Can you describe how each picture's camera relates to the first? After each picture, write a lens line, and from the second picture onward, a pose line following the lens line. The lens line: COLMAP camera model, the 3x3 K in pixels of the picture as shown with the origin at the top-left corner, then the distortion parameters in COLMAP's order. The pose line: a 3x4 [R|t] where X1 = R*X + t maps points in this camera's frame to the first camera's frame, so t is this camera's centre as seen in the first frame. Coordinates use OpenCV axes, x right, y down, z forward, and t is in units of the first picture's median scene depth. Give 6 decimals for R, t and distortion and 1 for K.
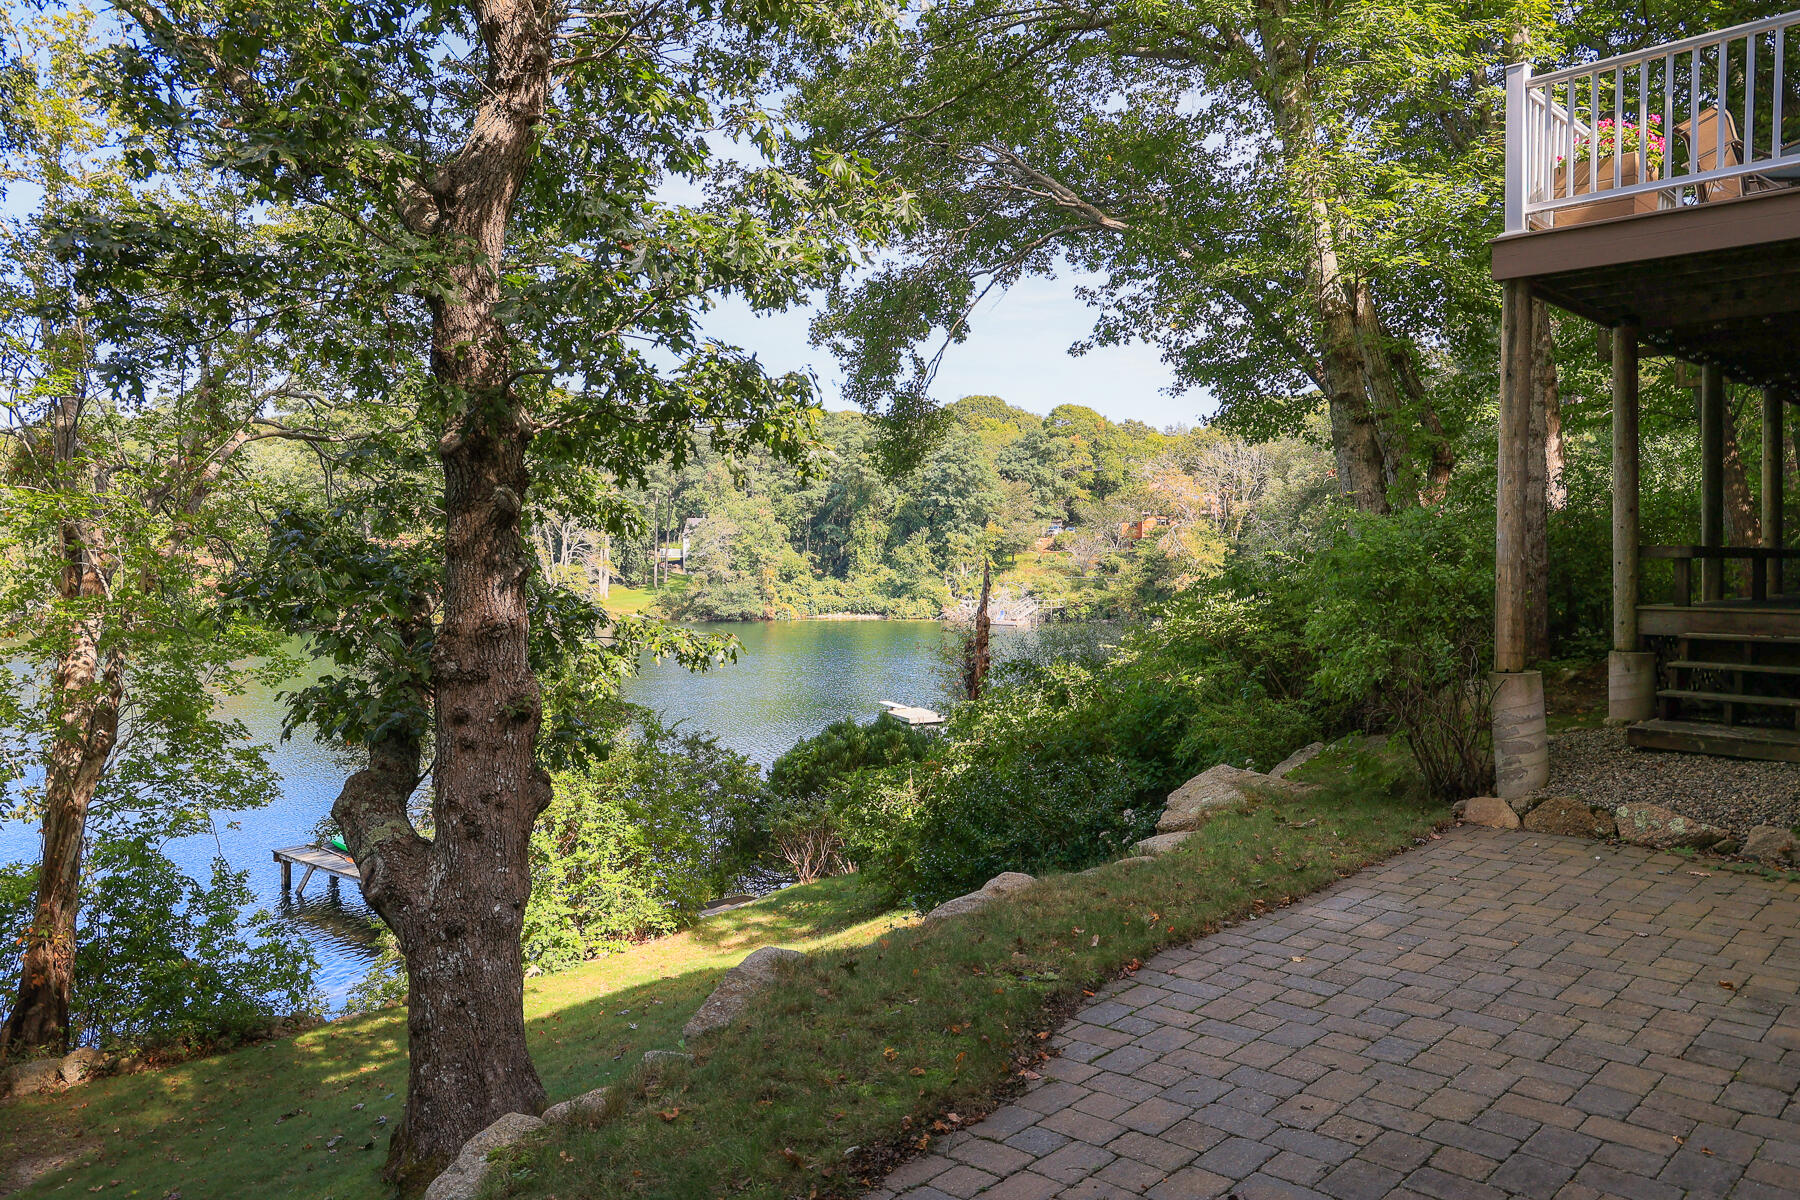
lens RADIAL K [[1275.0, 0, 900.0], [0, 1275.0, 600.0], [0, 0, 1]] dist [0.003154, -0.002348]
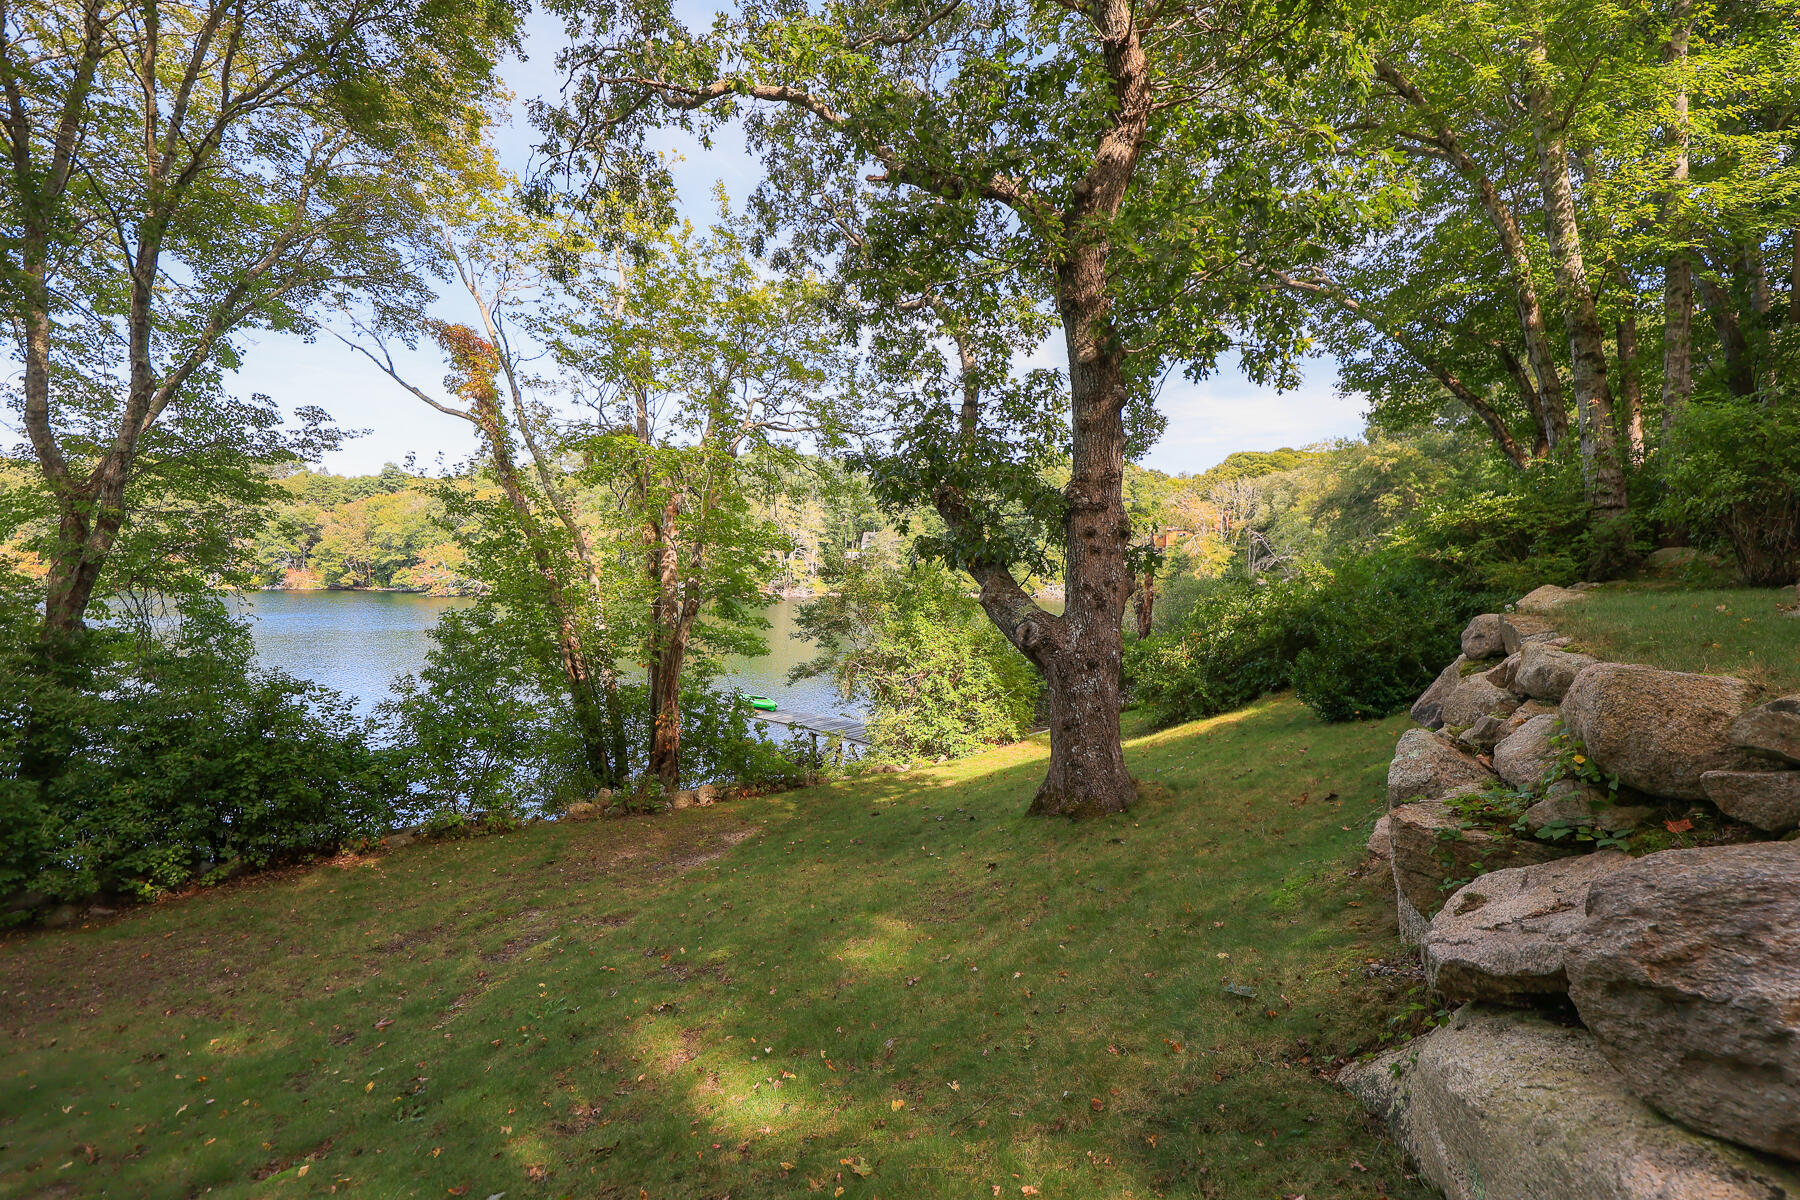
lens RADIAL K [[834.0, 0, 900.4], [0, 834.0, 641.8], [0, 0, 1]] dist [-0.001086, -0.000217]
pose [[0.997155, 0.012908, -0.074269, -0.322105], [-0.009137, 0.998663, 0.050889, 0.113446], [0.074827, -0.050065, 0.995939, -0.033631]]
